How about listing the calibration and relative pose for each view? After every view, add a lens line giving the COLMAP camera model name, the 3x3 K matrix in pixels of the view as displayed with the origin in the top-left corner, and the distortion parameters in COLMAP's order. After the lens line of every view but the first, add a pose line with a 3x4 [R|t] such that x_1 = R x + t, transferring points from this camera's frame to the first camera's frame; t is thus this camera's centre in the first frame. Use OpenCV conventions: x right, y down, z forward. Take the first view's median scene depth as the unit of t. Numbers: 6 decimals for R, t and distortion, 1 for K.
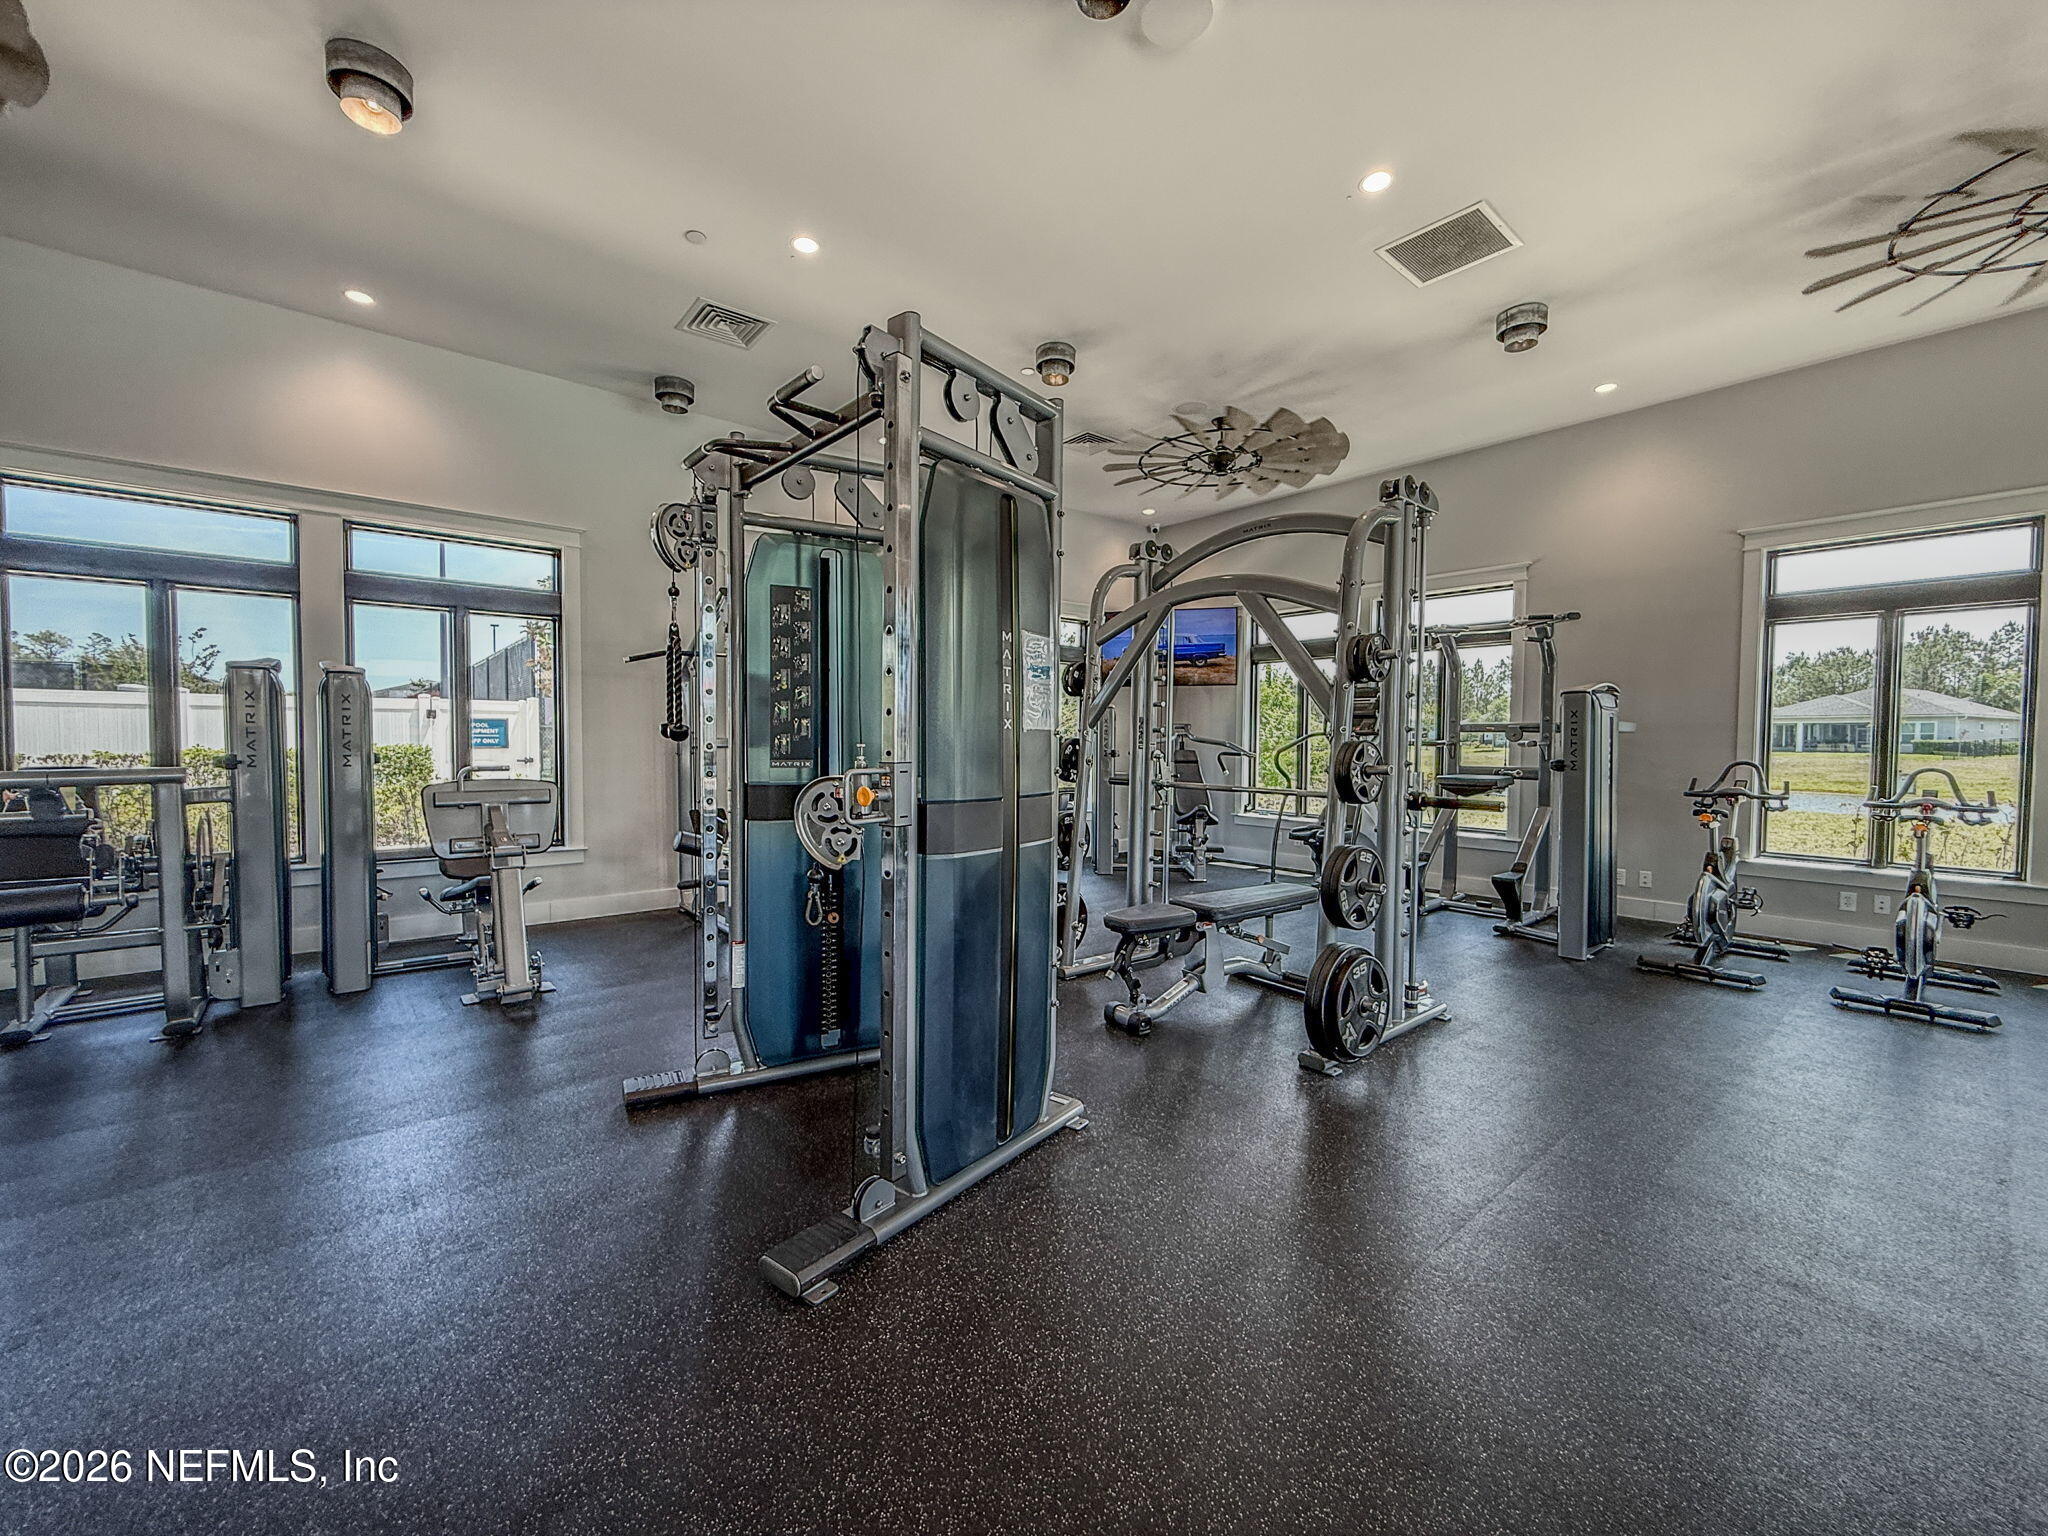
lens RADIAL K [[817.9, 0, 1005.2], [0, 817.9, 772.0], [0, 0, 1]] dist [0.002063, 0.000268]
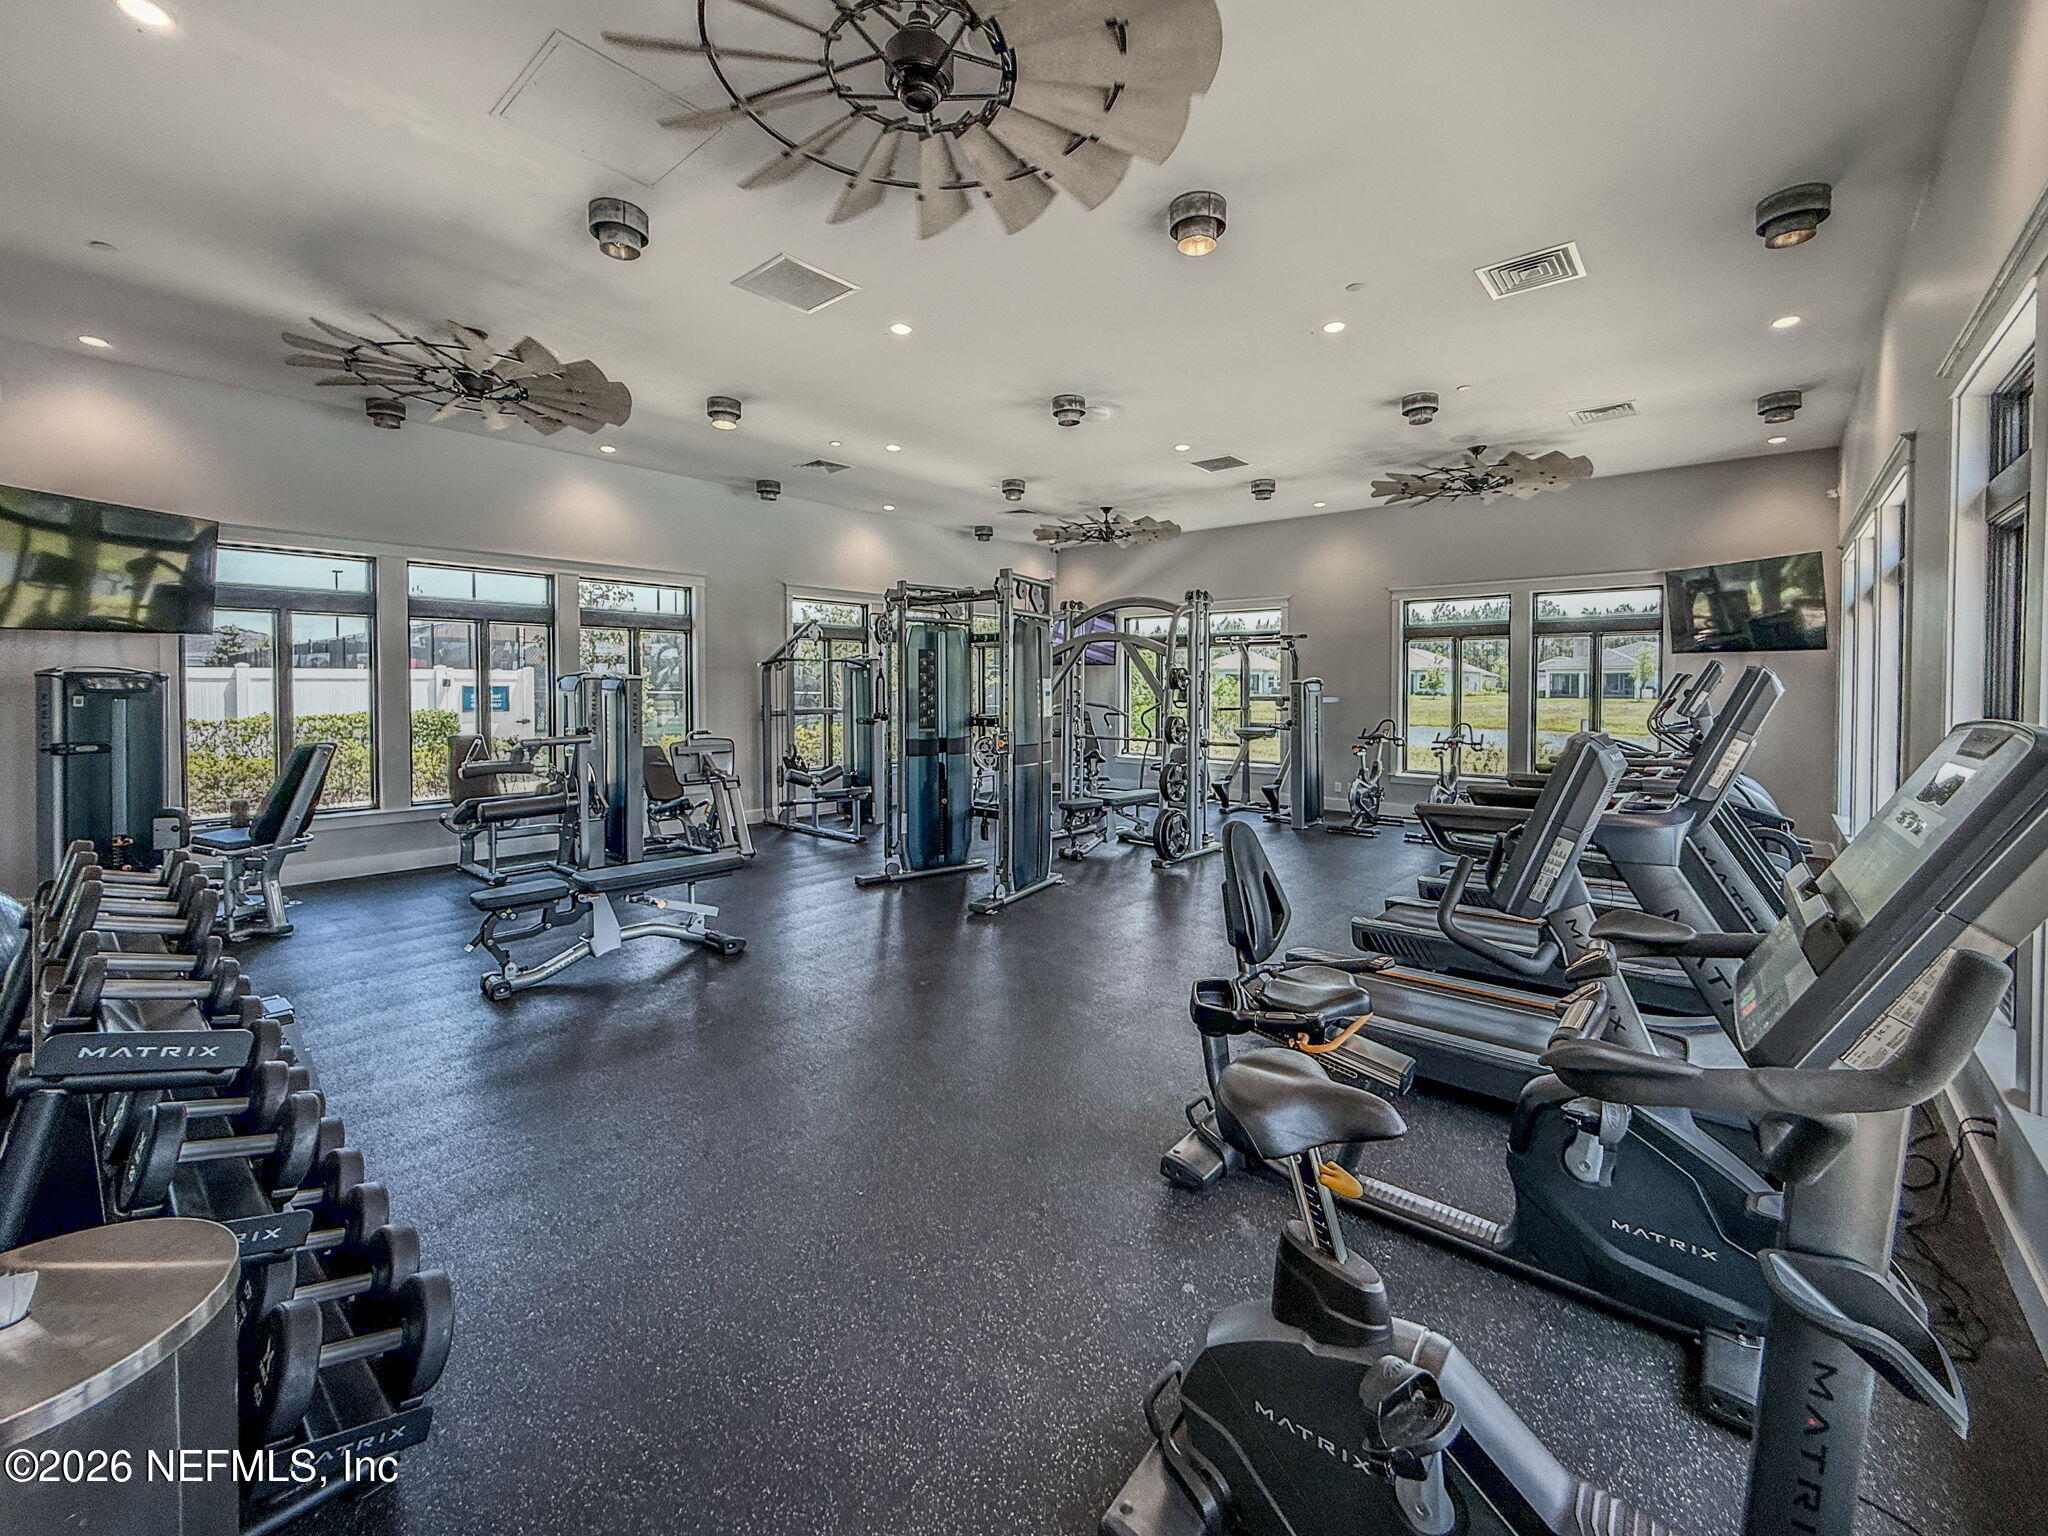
lens RADIAL K [[817.9, 0, 1045.3], [0, 817.9, 703.3], [0, 0, 1]] dist [0.002063, 0.000268]
pose [[0.980483, -0.005337, 0.196533, -0.229909], [0.009866, 0.999708, -0.022073, -0.018444], [-0.196358, 0.023582, 0.980249, -0.729848]]
